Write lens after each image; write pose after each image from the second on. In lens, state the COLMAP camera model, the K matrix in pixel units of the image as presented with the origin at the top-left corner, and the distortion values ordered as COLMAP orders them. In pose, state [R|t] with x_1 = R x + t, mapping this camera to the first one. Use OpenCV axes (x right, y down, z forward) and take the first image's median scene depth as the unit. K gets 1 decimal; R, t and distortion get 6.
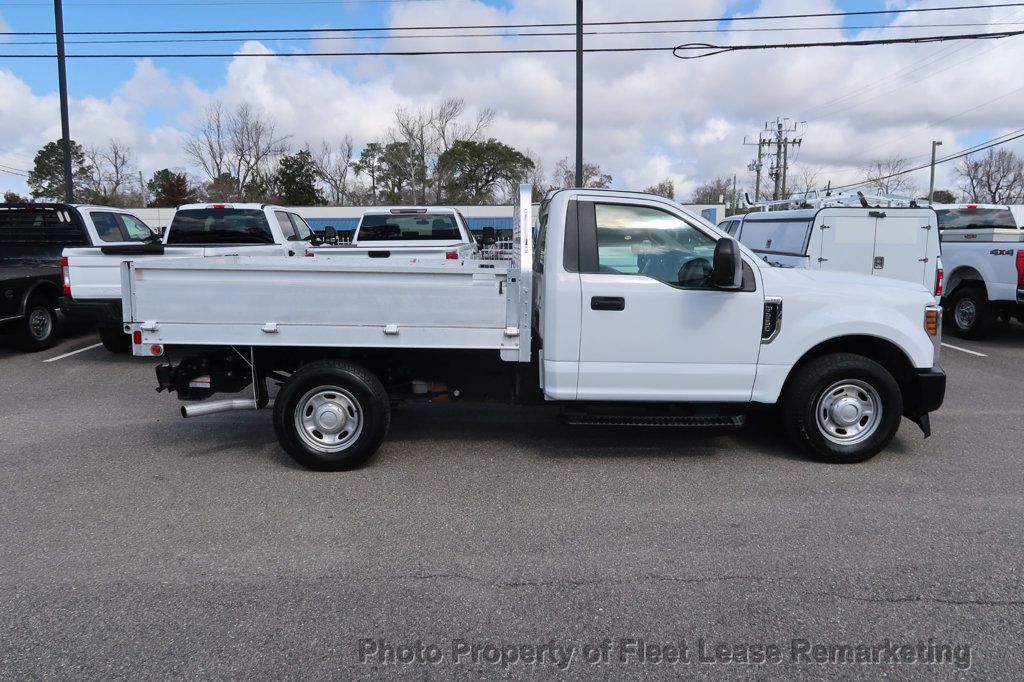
lens RADIAL K [[711.4, 0, 510.7], [0, 711.4, 337.7], [0, 0, 1]] dist [-0.025673, 0.007249]
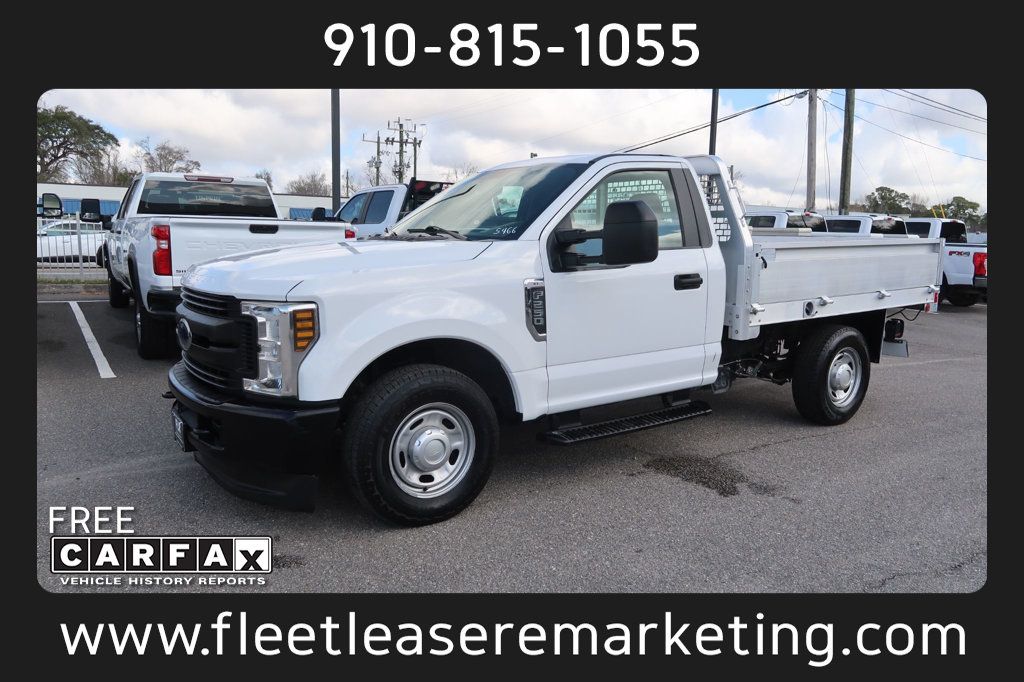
lens RADIAL K [[711.4, 0, 508.6], [0, 711.4, 338.0], [0, 0, 1]] dist [-0.025673, 0.007249]
pose [[0.843193, -0.048696, 0.535400, -0.378596], [0.045069, 0.998786, 0.019864, -0.001545], [-0.535718, 0.007381, 0.844365, 0.201639]]
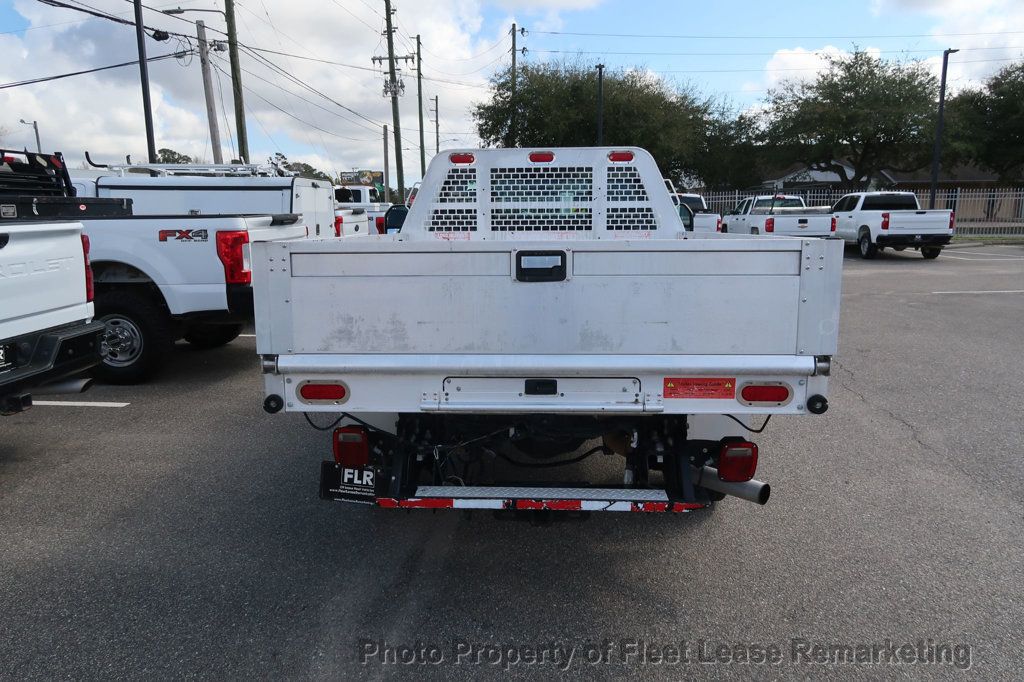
lens RADIAL K [[711.4, 0, 507.6], [0, 711.4, 336.5], [0, 0, 1]] dist [-0.025673, 0.007249]
pose [[0.066012, -0.174643, 0.982417, -0.591160], [0.143651, 0.975971, 0.163845, -0.085485], [-0.987424, 0.130309, 0.089513, 0.656157]]
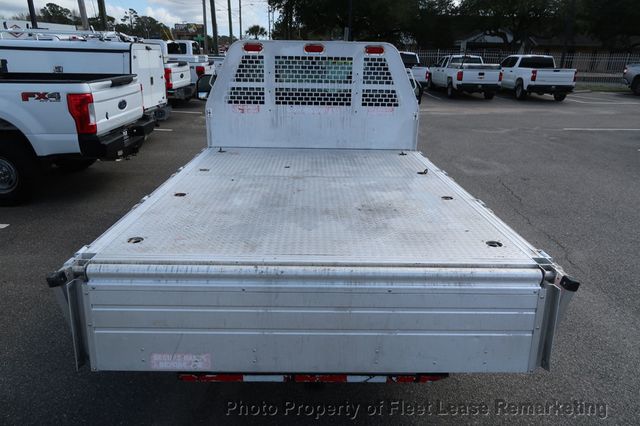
lens RADIAL K [[444.6, 0, 317.5], [0, 444.6, 211.4], [0, 0, 1]] dist [-0.025673, 0.007249]
pose [[0.001794, -0.335940, 0.941882, -0.497083], [0.116267, 0.935565, 0.333466, -0.123753], [-0.993216, 0.108911, 0.040738, 0.657890]]
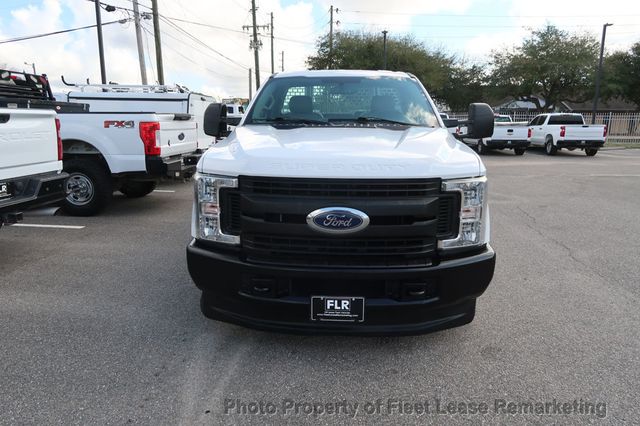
lens RADIAL K [[444.6, 0, 317.3], [0, 444.6, 210.9], [0, 0, 1]] dist [-0.025673, 0.007249]
pose [[0.086449, -0.188597, 0.978242, -0.598219], [0.128075, 0.975874, 0.176822, -0.063639], [-0.987990, 0.110002, 0.108518, 0.647834]]
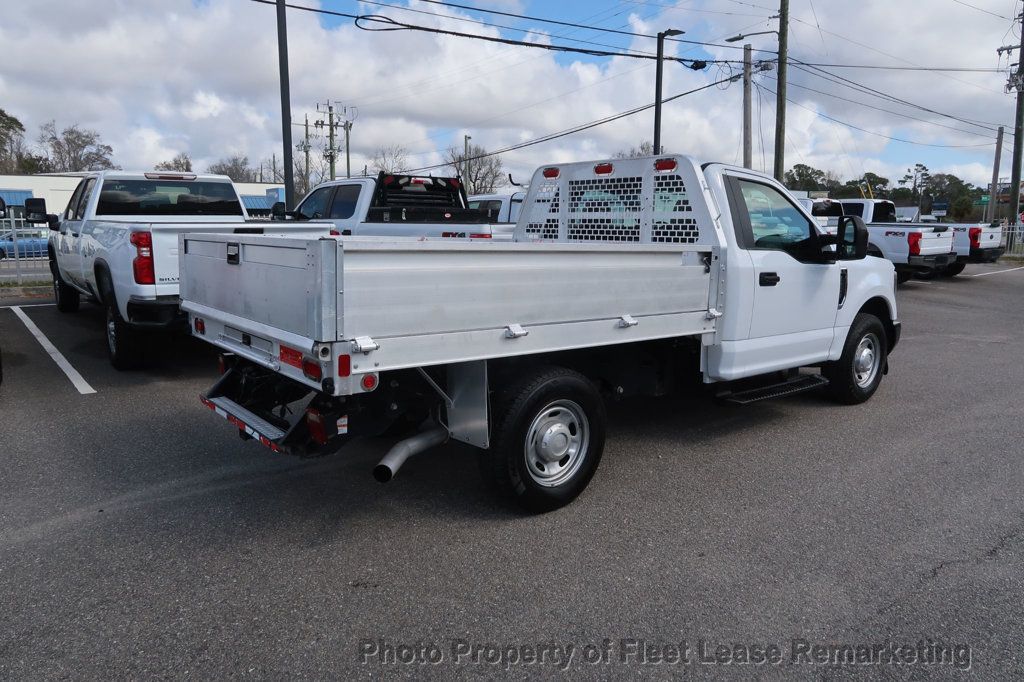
lens RADIAL K [[711.4, 0, 509.0], [0, 711.4, 336.3], [0, 0, 1]] dist [-0.025673, 0.007249]
pose [[0.785971, -0.088869, 0.611843, -0.434577], [0.074237, 0.996021, 0.049306, -0.024655], [-0.613790, 0.006668, 0.789441, 0.240753]]
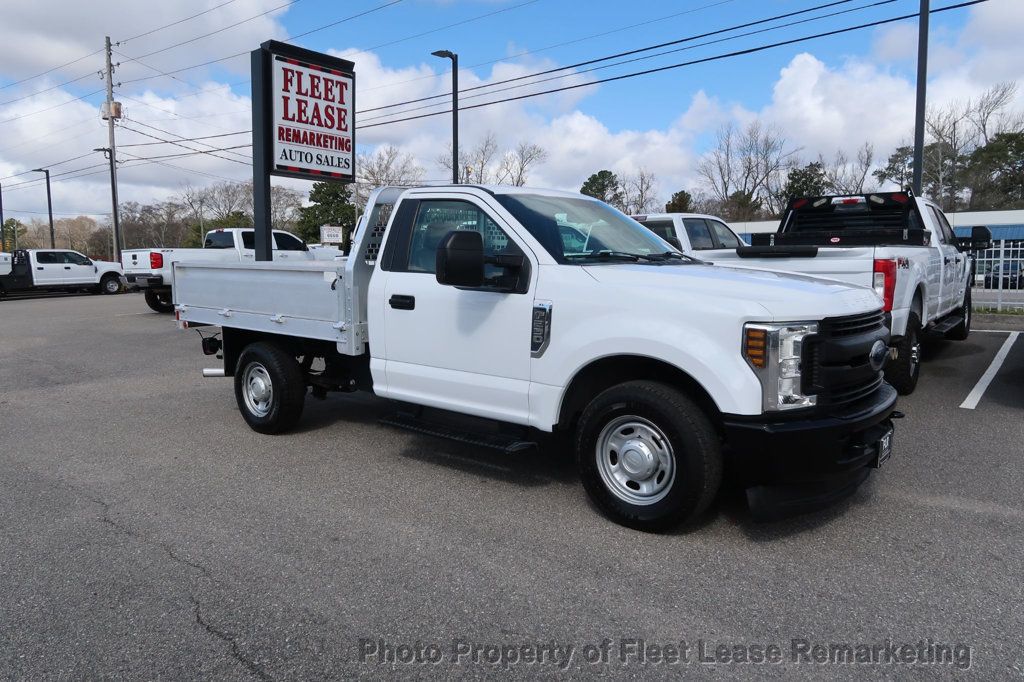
lens RADIAL K [[711.4, 0, 516.1], [0, 711.4, 347.4], [0, 0, 1]] dist [-0.025673, 0.007249]
pose [[0.756941, 0.072262, -0.649476, 0.498489], [-0.078339, 0.996734, 0.019596, -0.009797], [0.648771, 0.036046, 0.760130, 0.203272]]
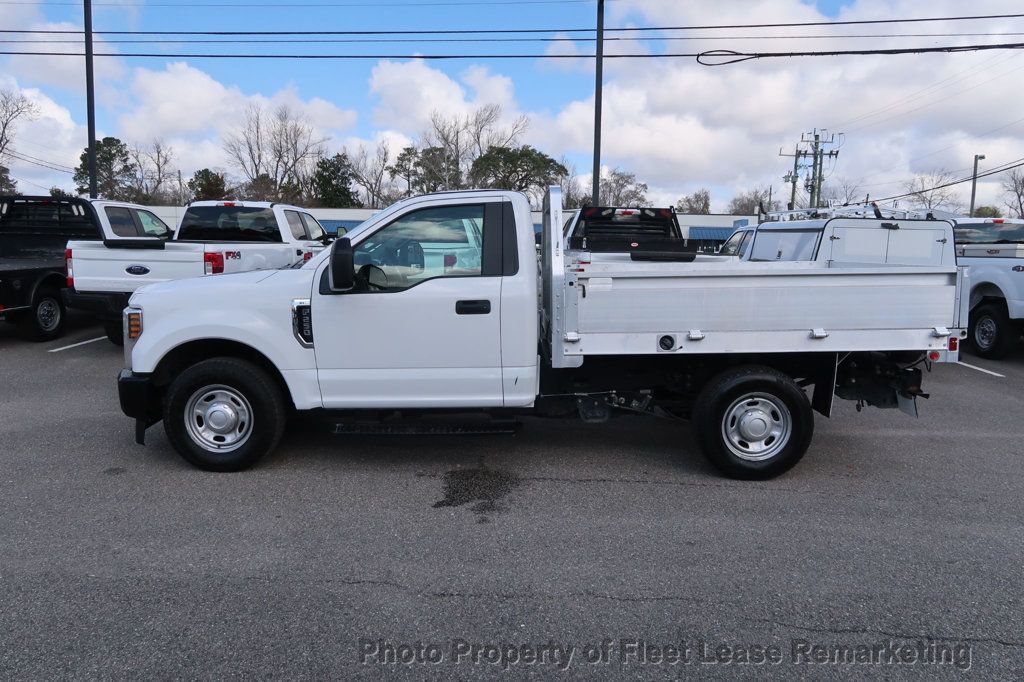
lens RADIAL K [[711.4, 0, 510.8], [0, 711.4, 337.5], [0, 0, 1]] dist [-0.025673, 0.007249]
pose [[0.998539, 0.030064, -0.044905, 0.051103], [-0.030477, 0.999499, -0.008536, 0.001418], [0.044626, 0.009892, 0.998955, 0.014332]]
